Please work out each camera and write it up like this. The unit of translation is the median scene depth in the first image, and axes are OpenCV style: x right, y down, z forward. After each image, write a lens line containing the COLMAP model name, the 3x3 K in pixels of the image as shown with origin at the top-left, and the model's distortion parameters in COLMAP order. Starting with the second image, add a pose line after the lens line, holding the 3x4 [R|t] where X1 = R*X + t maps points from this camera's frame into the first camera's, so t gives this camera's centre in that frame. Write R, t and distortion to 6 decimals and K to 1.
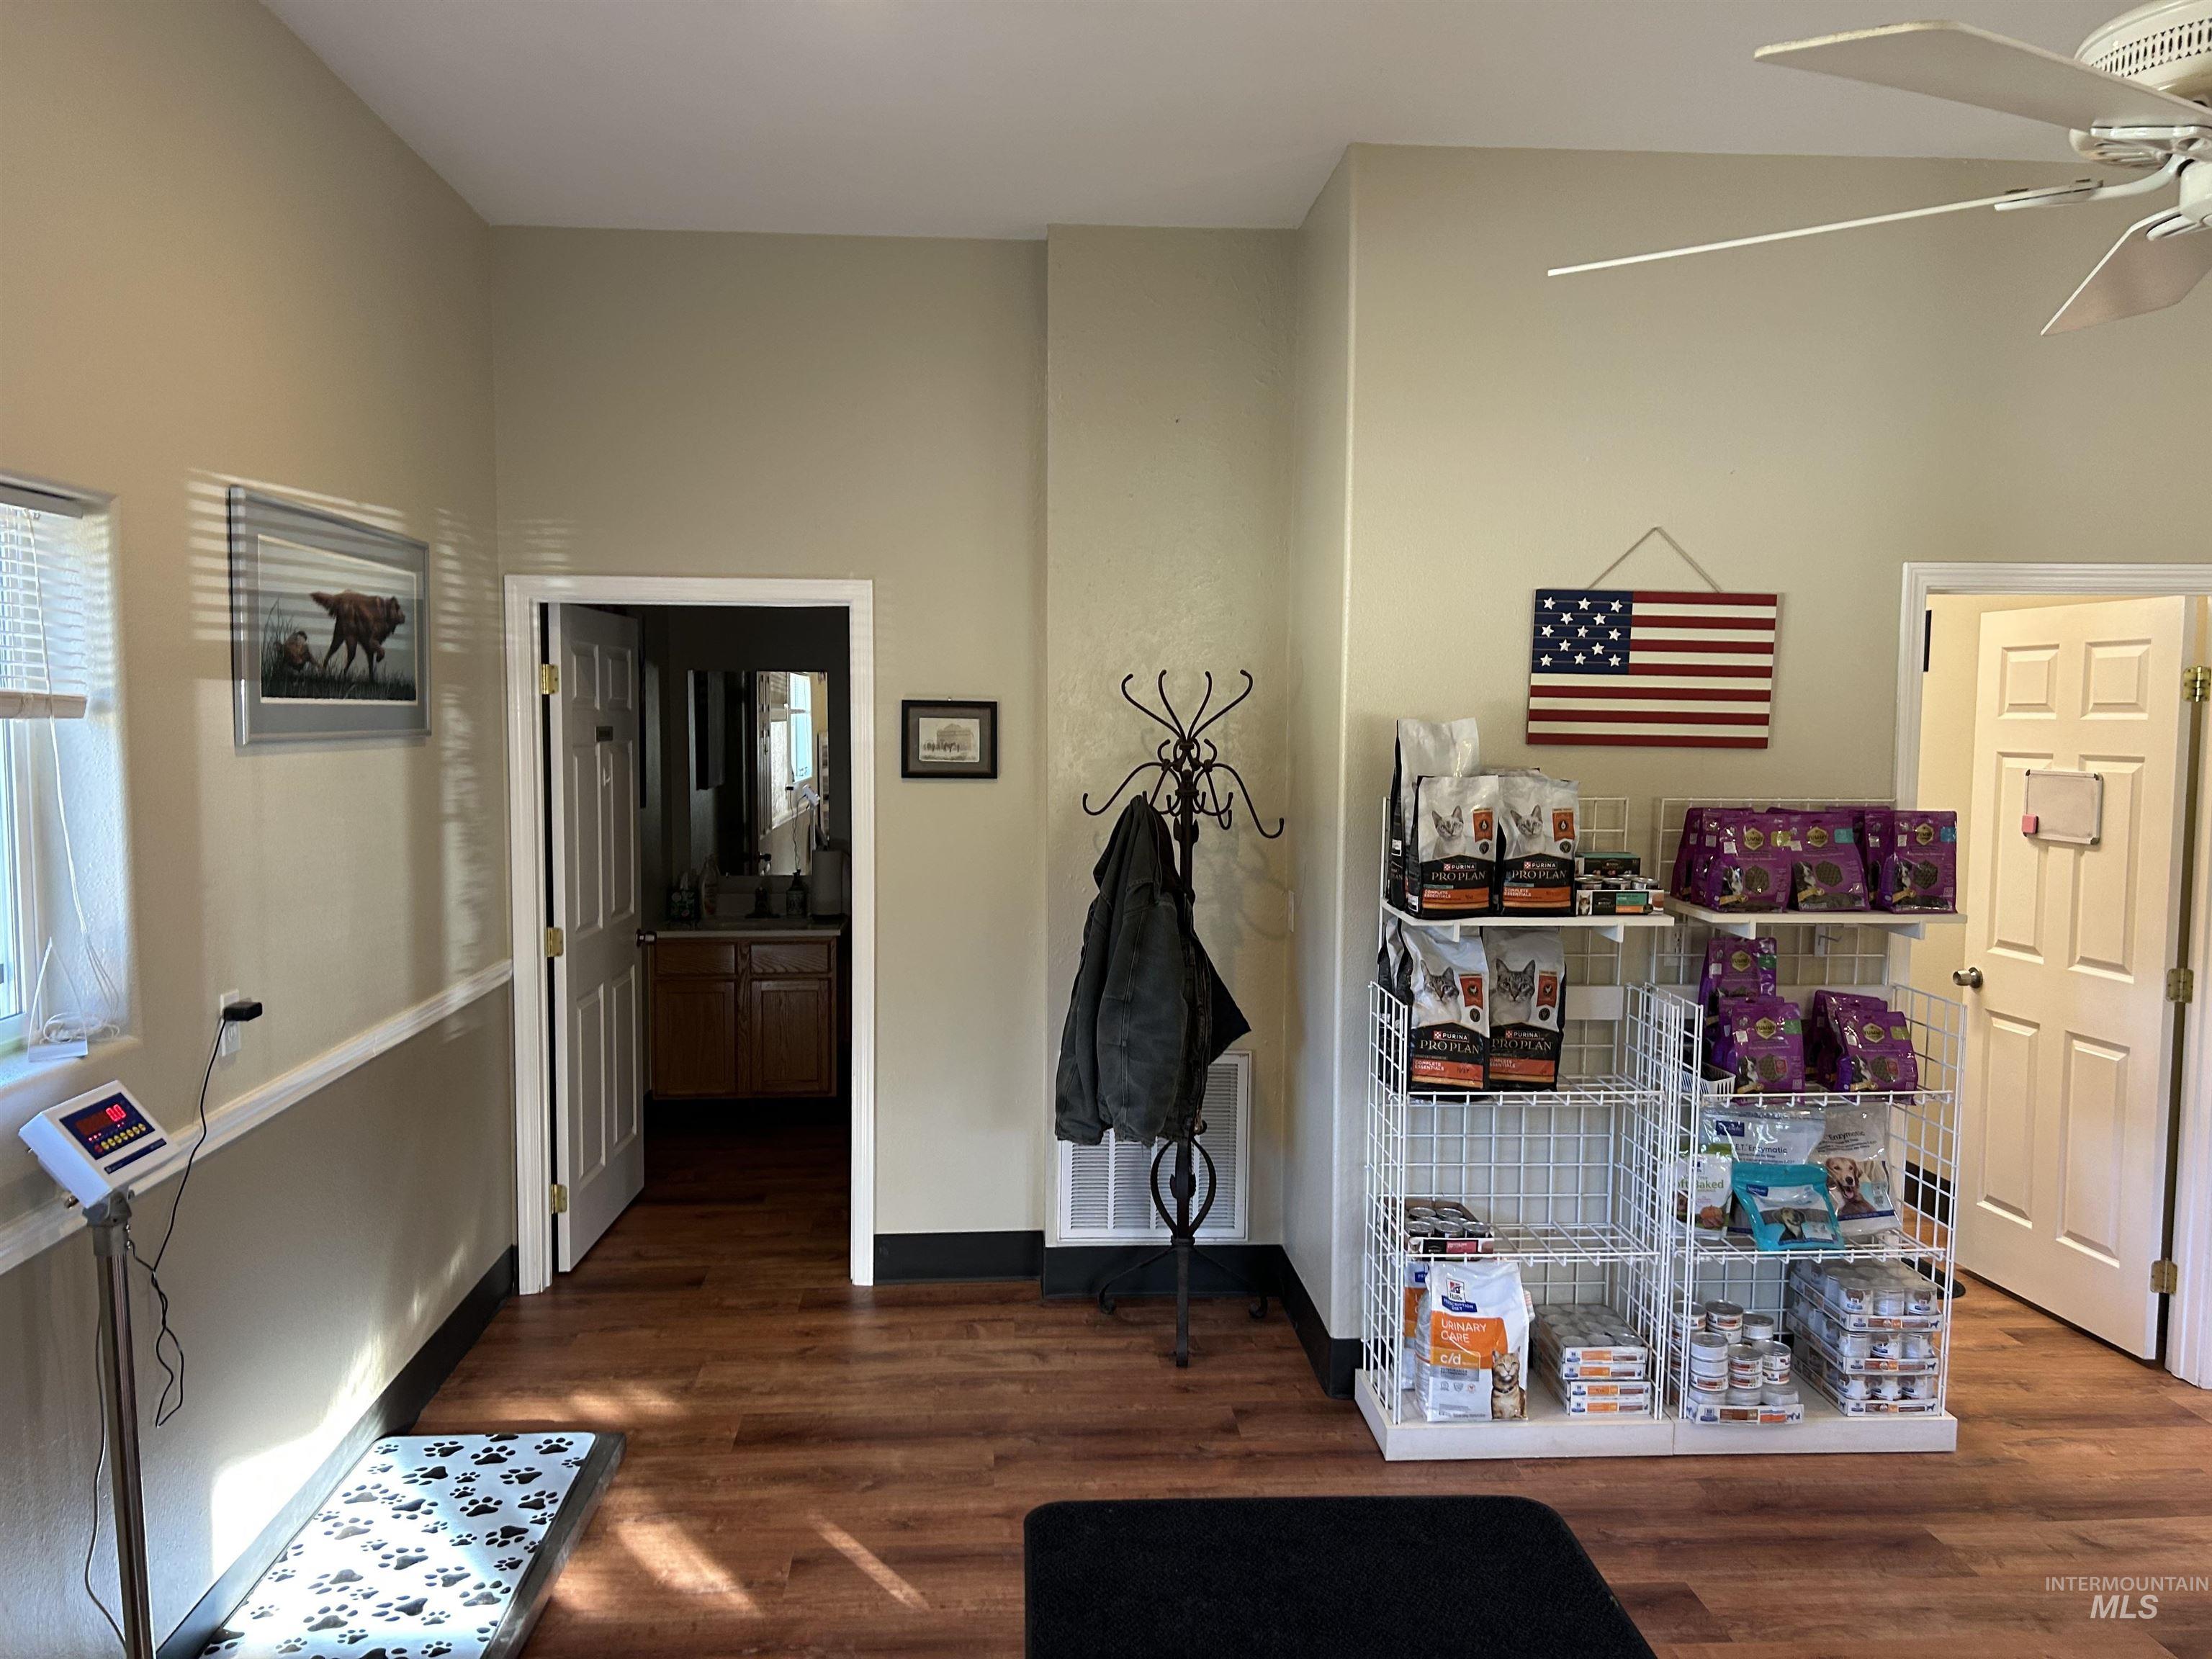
lens RADIAL K [[1666.5, 0, 1107.0], [0, 1666.5, 841.3], [0, 0, 1]] dist [0.078346, -0.082456]
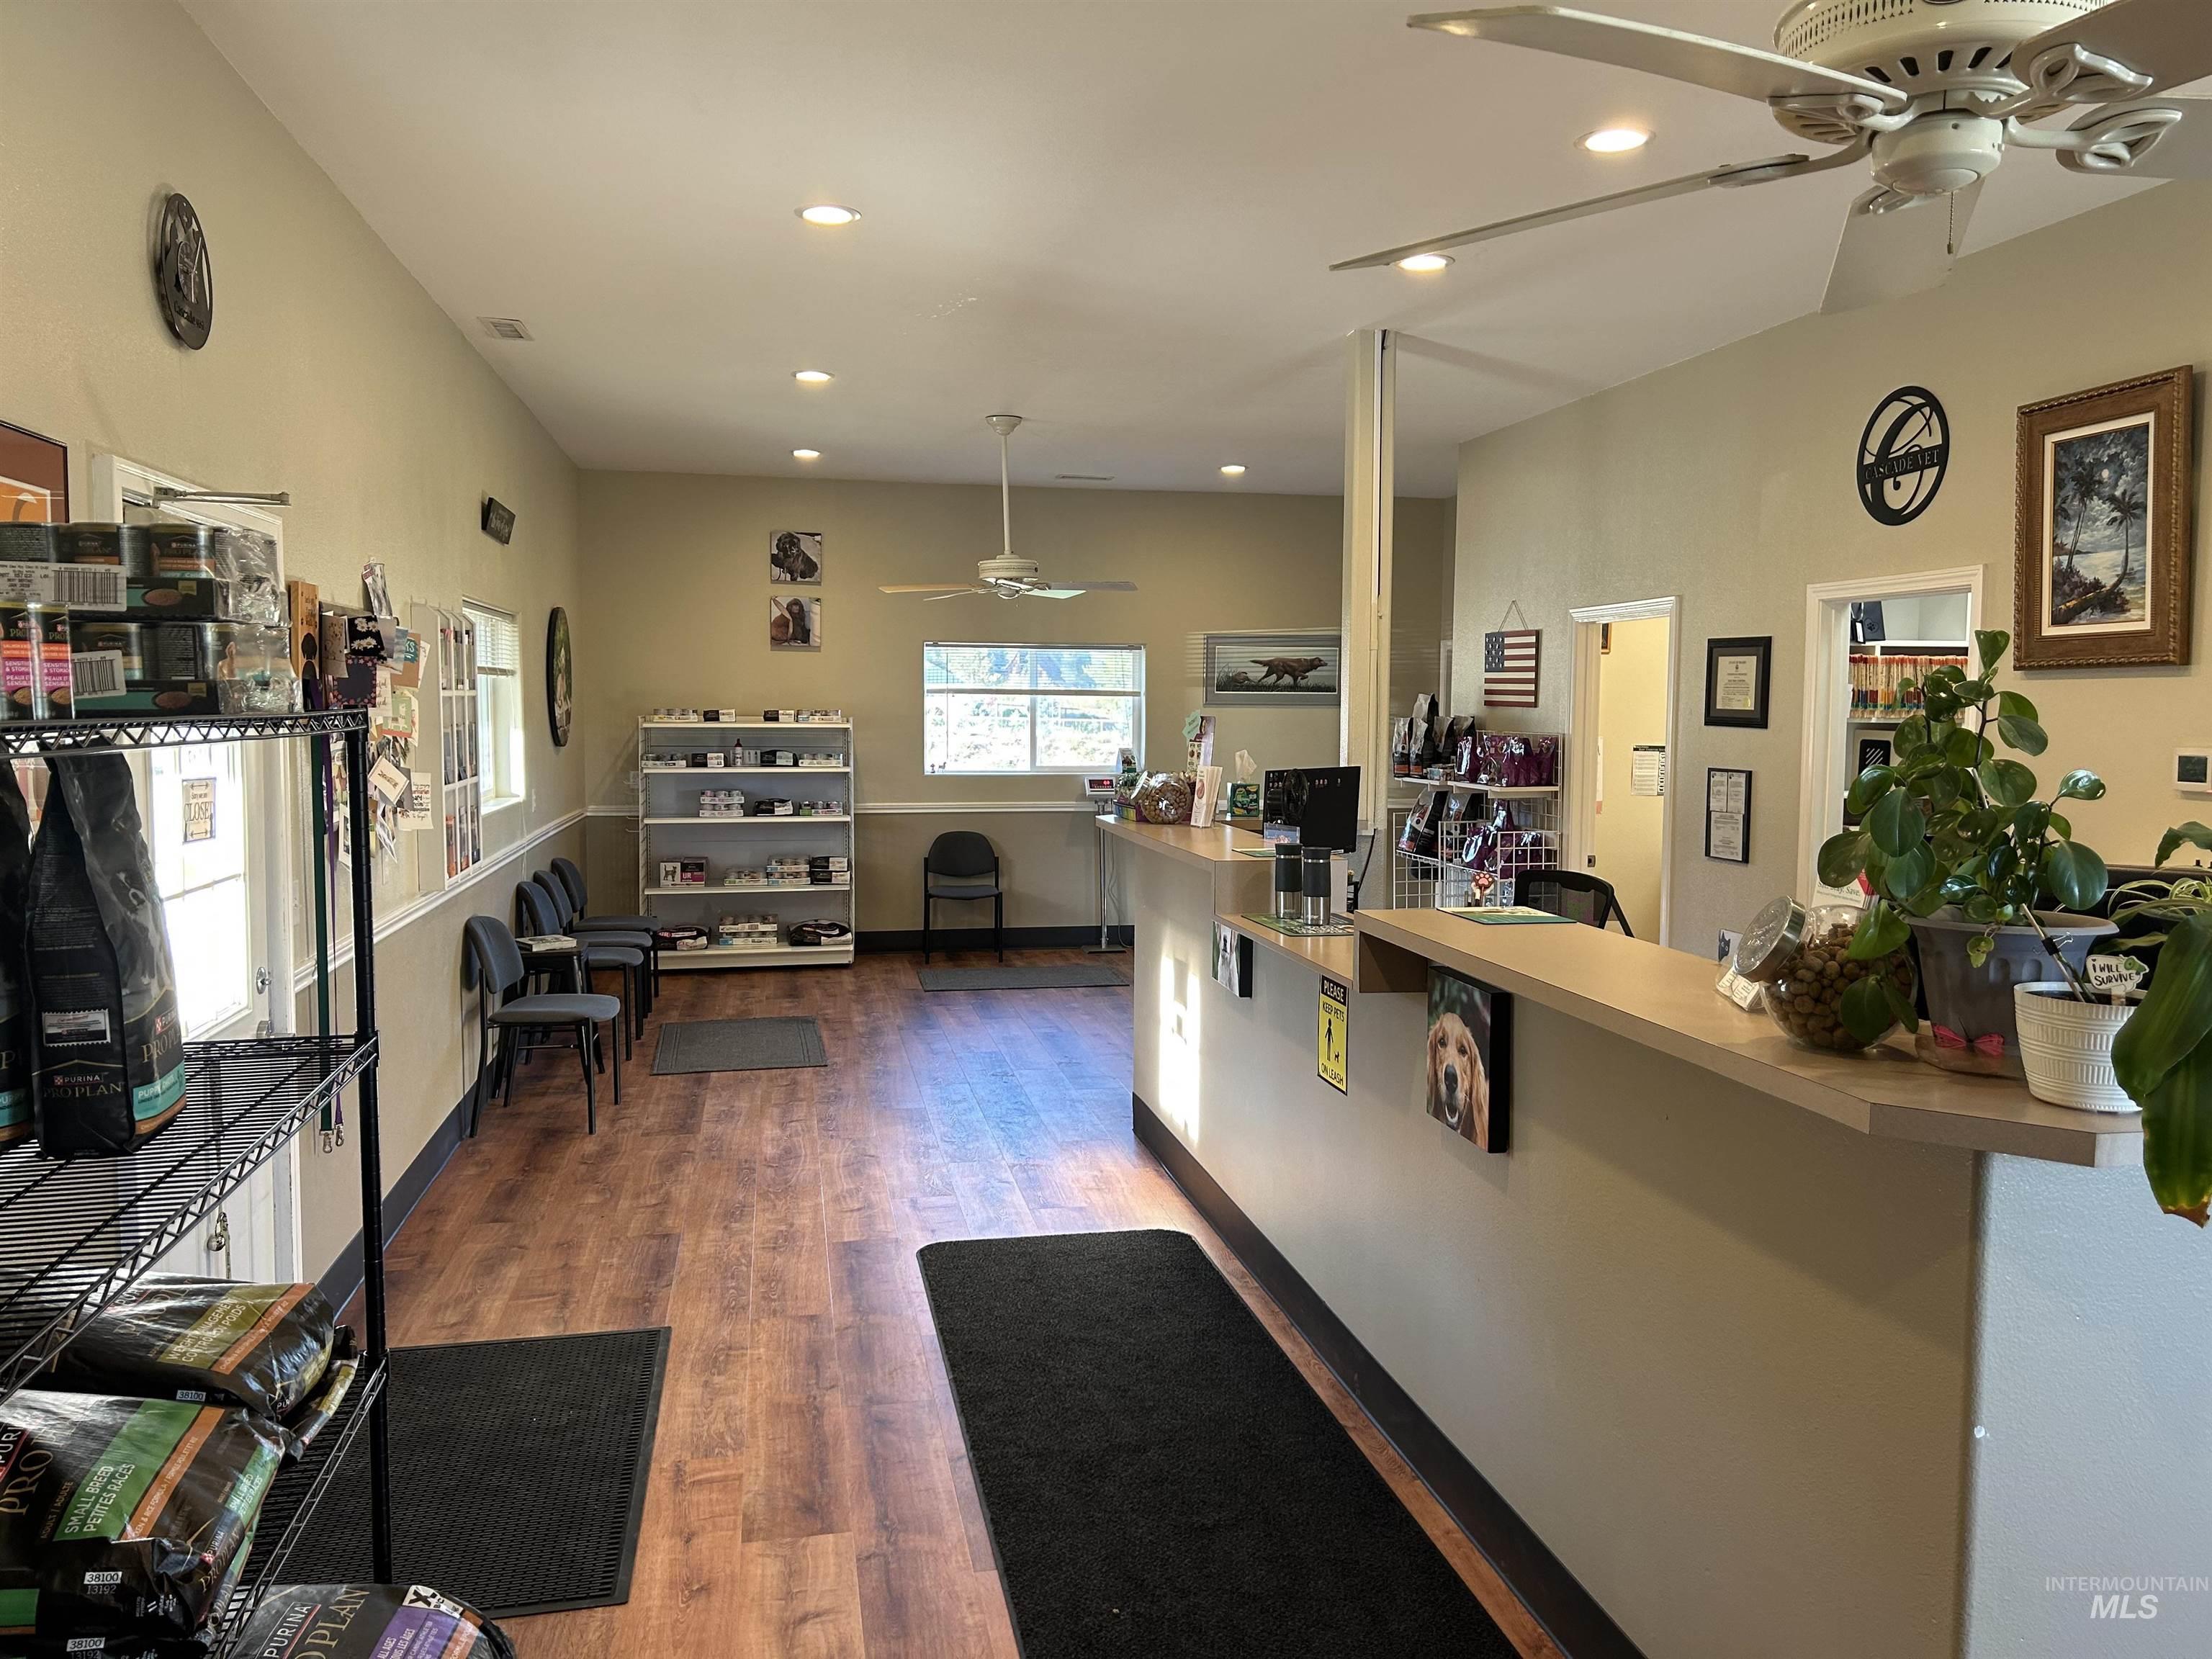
lens RADIAL K [[1666.5, 0, 1118.1], [0, 1666.5, 825.2], [0, 0, 1]] dist [0.078346, -0.082456]
pose [[0.137177, 0.066888, -0.988286, 2.399891], [-0.085147, 0.994821, 0.055512, 0.014915], [0.986880, 0.076534, 0.142162, 0.256457]]
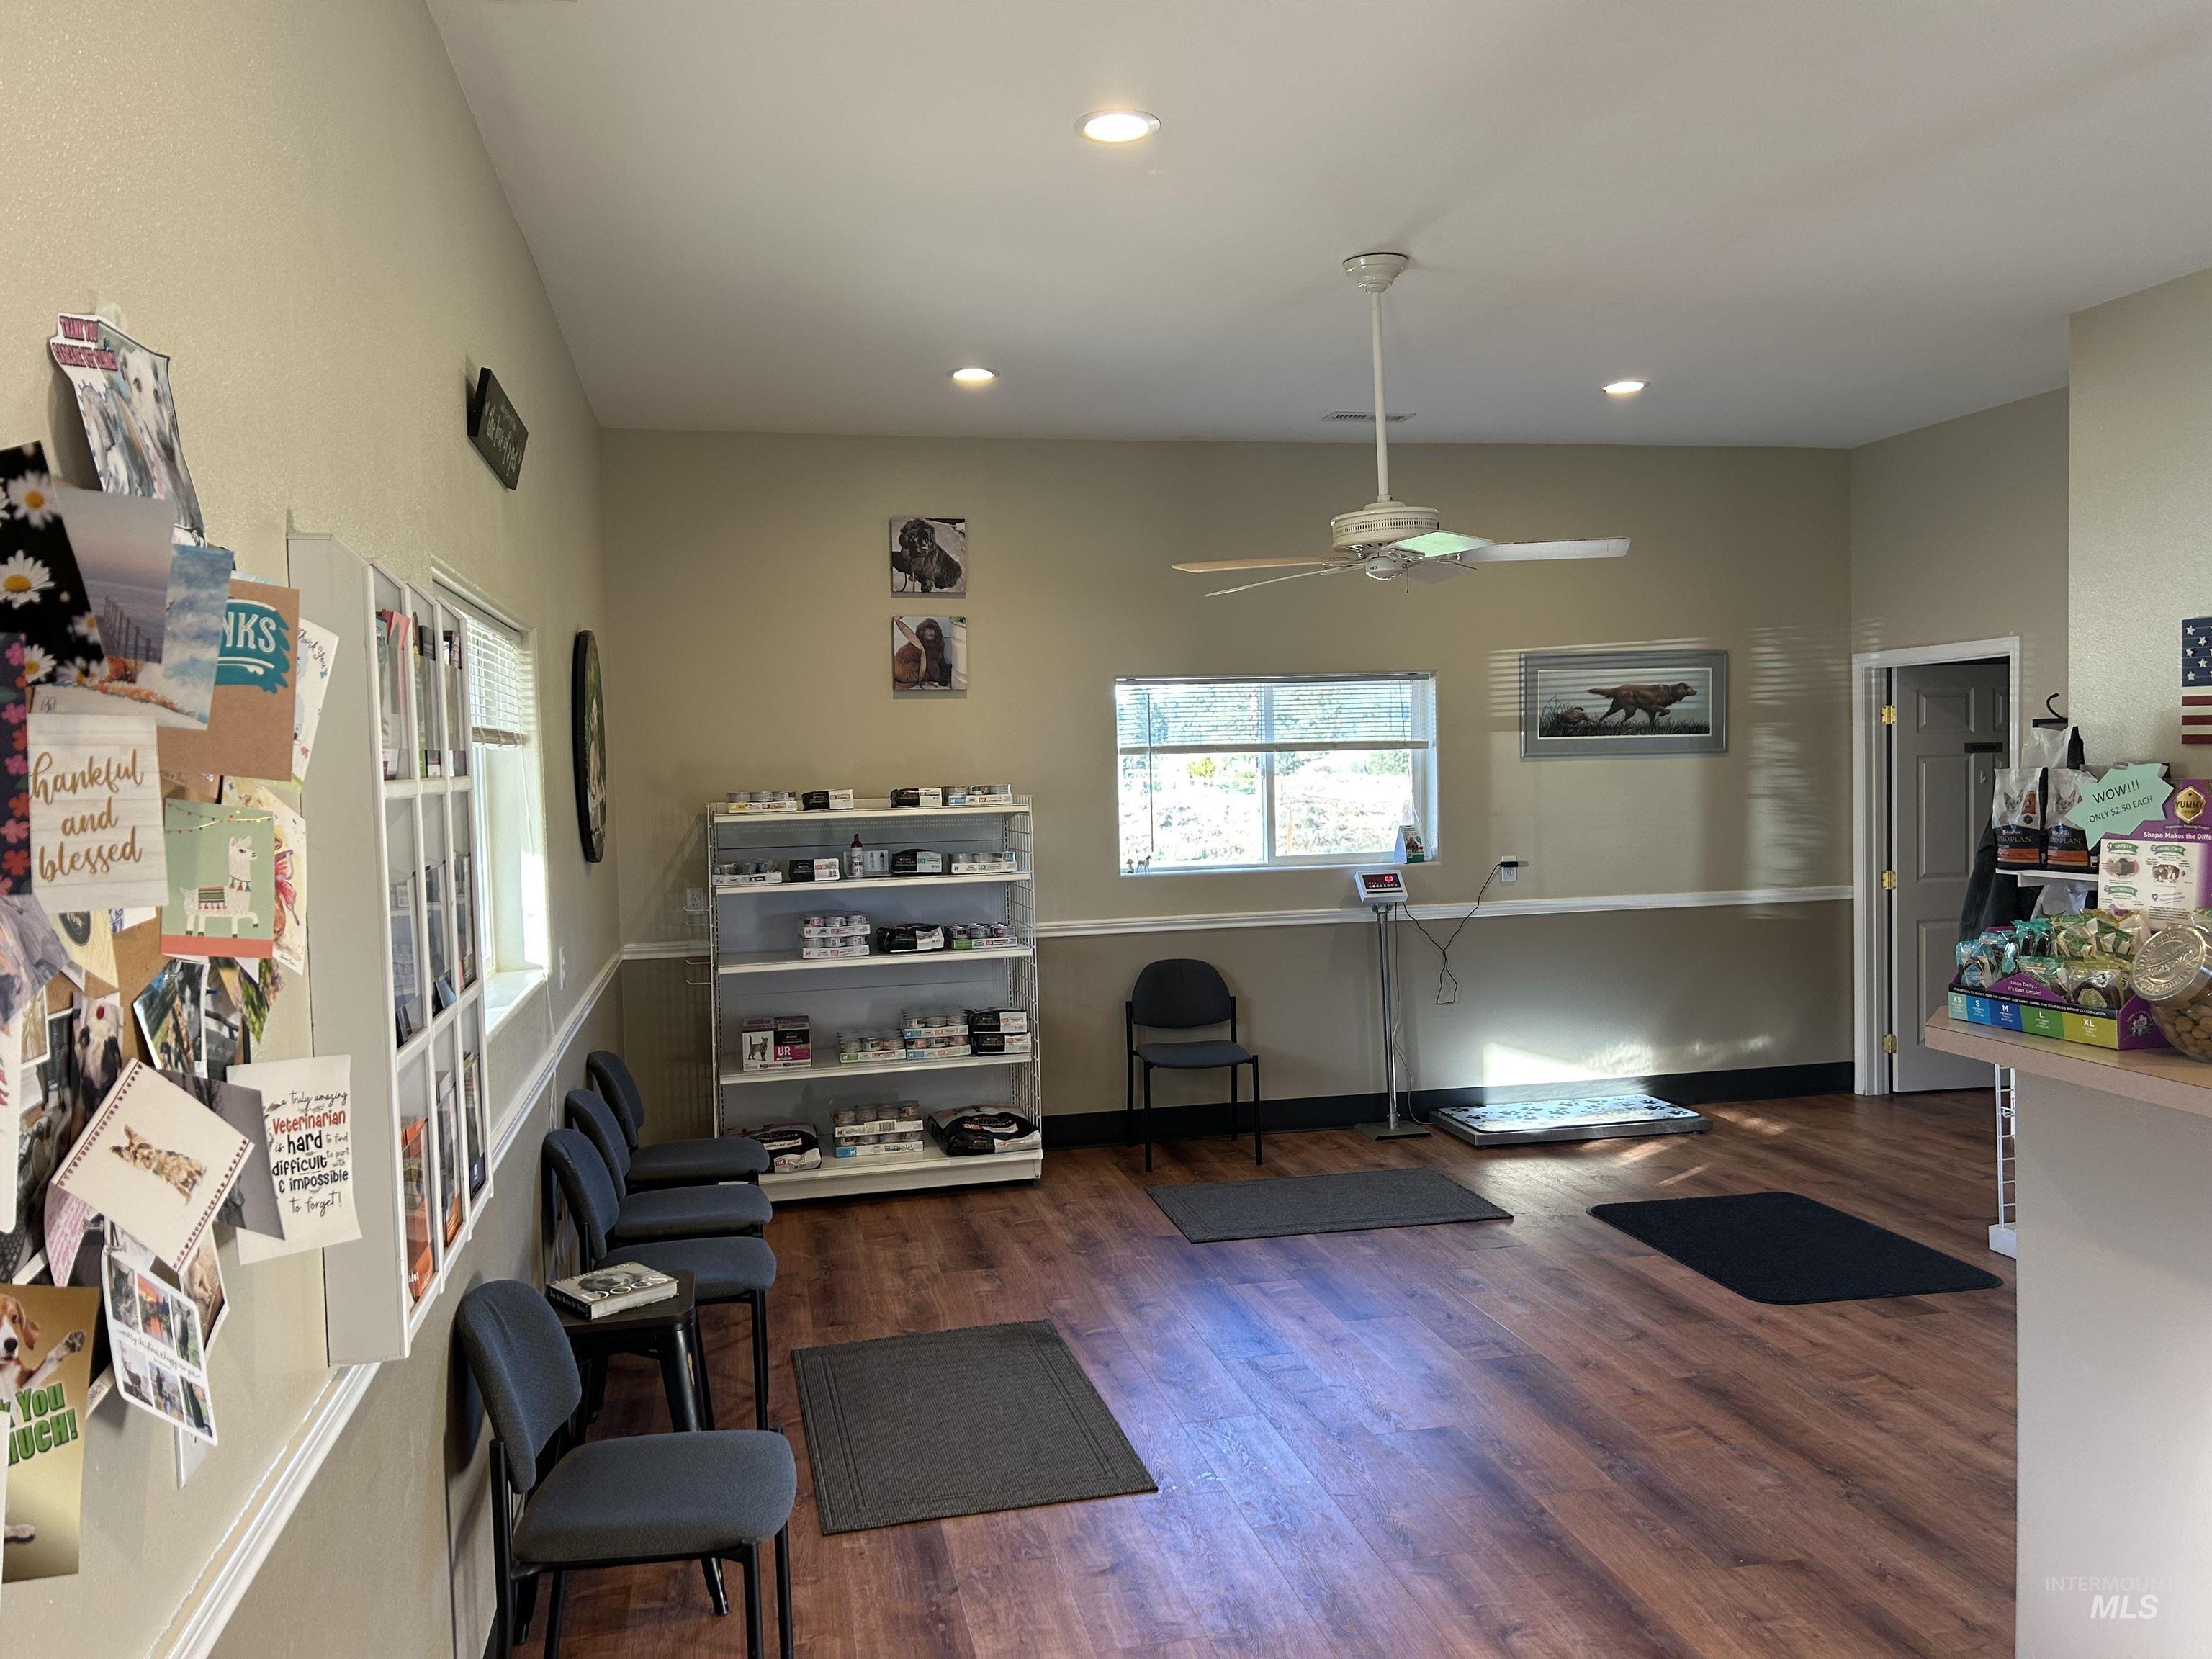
lens RADIAL K [[1666.5, 0, 1092.7], [0, 1666.5, 831.7], [0, 0, 1]] dist [0.078346, -0.082456]
pose [[0.145997, 0.031594, -0.988780, 1.433892], [-0.052971, 0.998306, 0.024077, 0.020434], [0.987866, 0.048862, 0.147423, 0.021291]]
